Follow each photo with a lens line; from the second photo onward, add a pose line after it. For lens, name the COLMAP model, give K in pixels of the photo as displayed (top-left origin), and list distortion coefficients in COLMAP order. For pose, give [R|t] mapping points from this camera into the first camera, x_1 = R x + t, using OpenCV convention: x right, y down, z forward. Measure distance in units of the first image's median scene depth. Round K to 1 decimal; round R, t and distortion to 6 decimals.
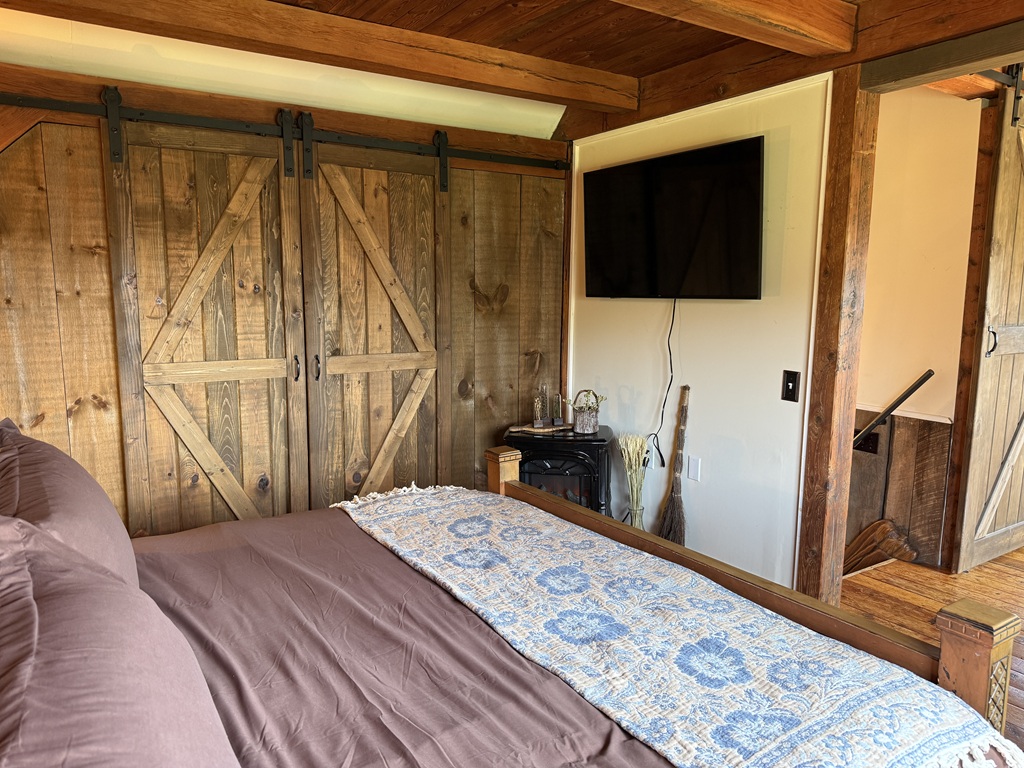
lens RADIAL K [[727.3, 0, 506.2], [0, 727.3, 385.7], [0, 0, 1]] dist [0.064292, -0.071839]
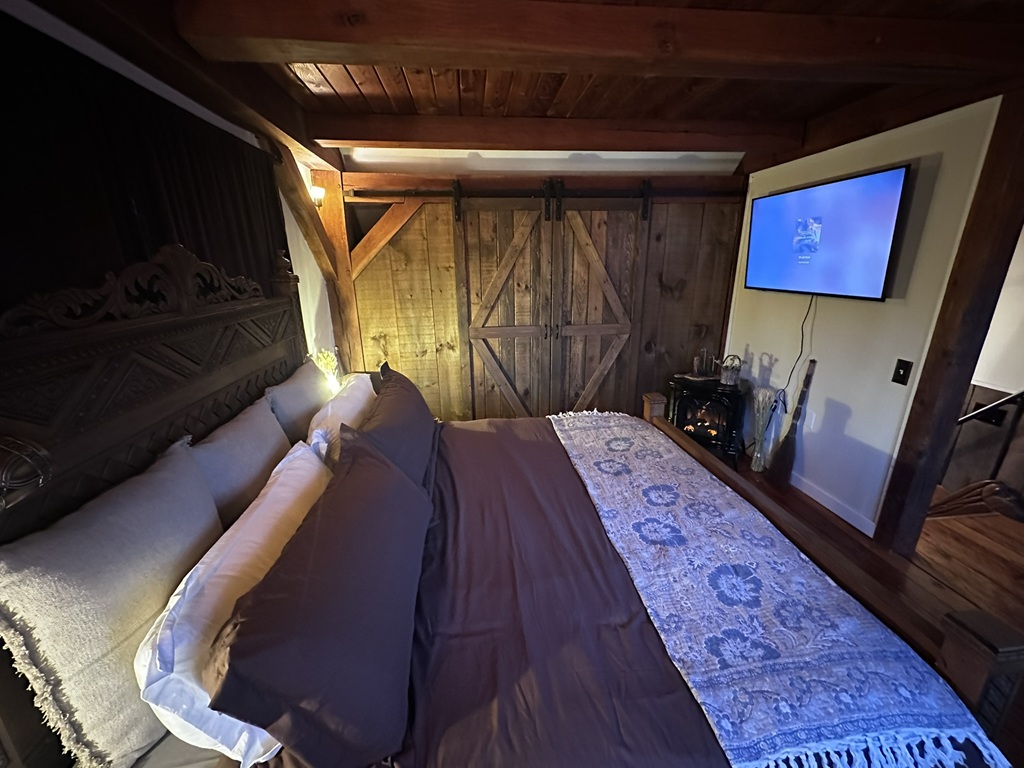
lens RADIAL K [[409.8, 0, 509.9], [0, 409.8, 383.4], [0, 0, 1]] dist [-0.001014, 0.001695]
pose [[0.889360, 0.113186, -0.442977, 0.103691], [-0.042715, 0.985205, 0.165972, -0.069585], [0.455208, -0.128687, 0.881036, 0.070148]]
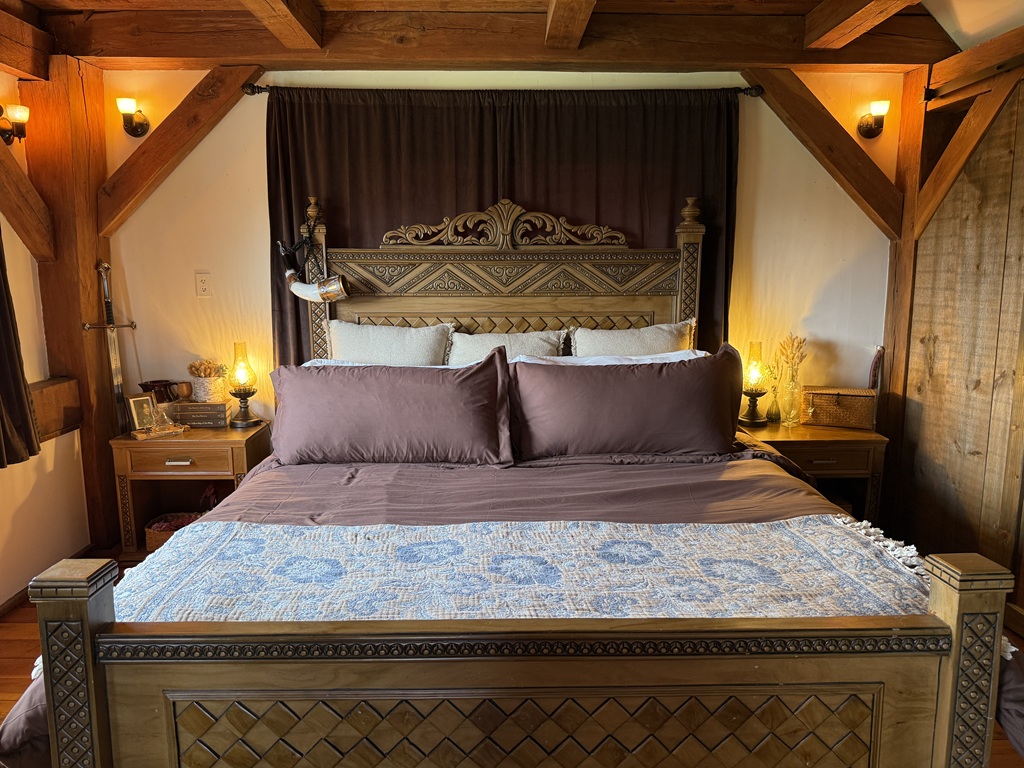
lens RADIAL K [[727.3, 0, 506.5], [0, 727.3, 384.5], [0, 0, 1]] dist [0.064292, -0.071839]
pose [[-0.529555, 0.126975, -0.838719, 0.545952], [-0.114992, 0.968861, 0.219282, -0.098405], [0.840445, 0.212568, -0.498464, 0.927527]]
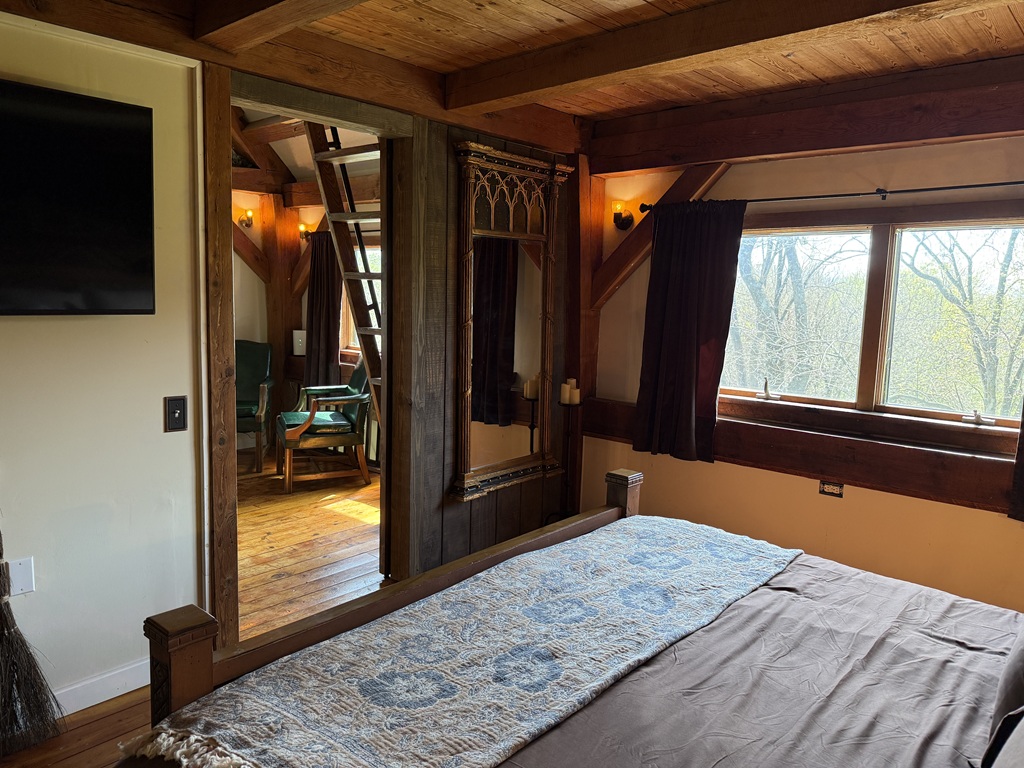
lens RADIAL K [[727.3, 0, 518.7], [0, 727.3, 382.4], [0, 0, 1]] dist [0.064292, -0.071839]
pose [[-0.277856, -0.134712, 0.951130, -0.539831], [0.102457, 0.980315, 0.168777, -0.140904], [-0.955143, 0.144346, -0.258584, 0.849747]]
